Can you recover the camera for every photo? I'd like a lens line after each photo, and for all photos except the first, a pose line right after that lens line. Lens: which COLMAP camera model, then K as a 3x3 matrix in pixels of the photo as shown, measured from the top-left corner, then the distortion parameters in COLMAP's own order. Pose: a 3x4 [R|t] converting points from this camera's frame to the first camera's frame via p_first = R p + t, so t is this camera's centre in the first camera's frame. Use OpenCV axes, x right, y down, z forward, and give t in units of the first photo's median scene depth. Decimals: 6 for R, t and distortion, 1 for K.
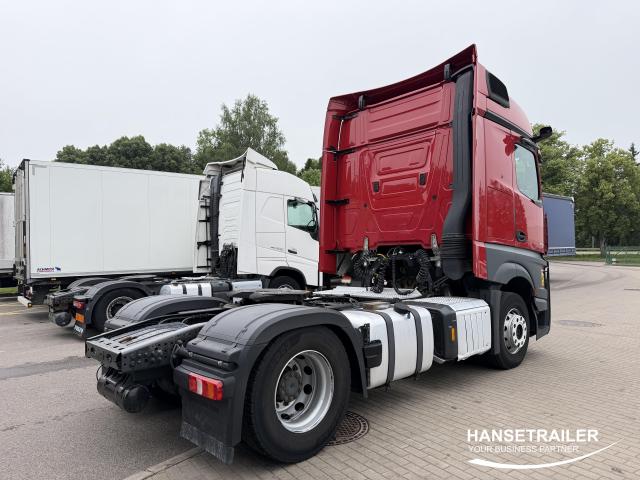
lens RADIAL K [[451.0, 0, 319.4], [0, 451.0, 239.4], [0, 0, 1]] dist [0.051778, -0.015025]
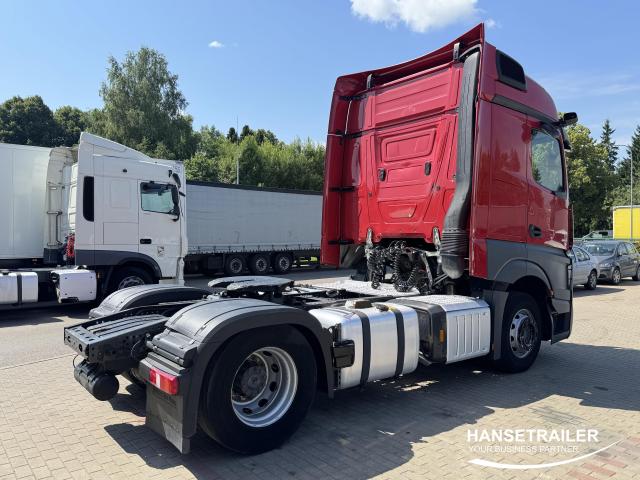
lens RADIAL K [[501.5, 0, 322.7], [0, 501.5, 240.7], [0, 0, 1]] dist [0.054187, -0.012161]
pose [[0.996667, 0.024898, -0.077687, 0.100733], [-0.021731, 0.998908, 0.041350, -0.023732], [0.078631, -0.039524, 0.996120, -0.053409]]
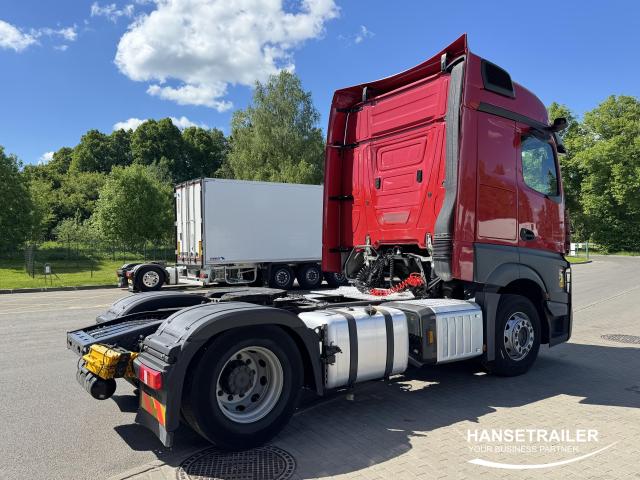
lens RADIAL K [[501.5, 0, 322.4], [0, 501.5, 241.8], [0, 0, 1]] dist [0.054187, -0.012161]
pose [[0.992383, 0.004304, -0.123118, 0.160242], [-0.001507, 0.999739, 0.022798, -0.018213], [0.123184, -0.022439, 0.992130, -0.085857]]
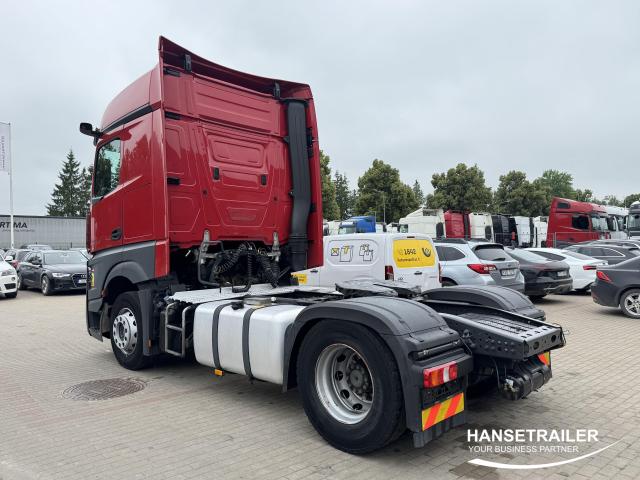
lens RADIAL K [[520.2, 0, 322.7], [0, 520.2, 237.8], [0, 0, 1]] dist [0.050547, 0.023819]
pose [[-0.073410, 0.022699, 0.997044, -1.023613], [-0.027964, 0.999301, -0.024809, 0.032707], [-0.996910, -0.029703, -0.072724, 0.976037]]
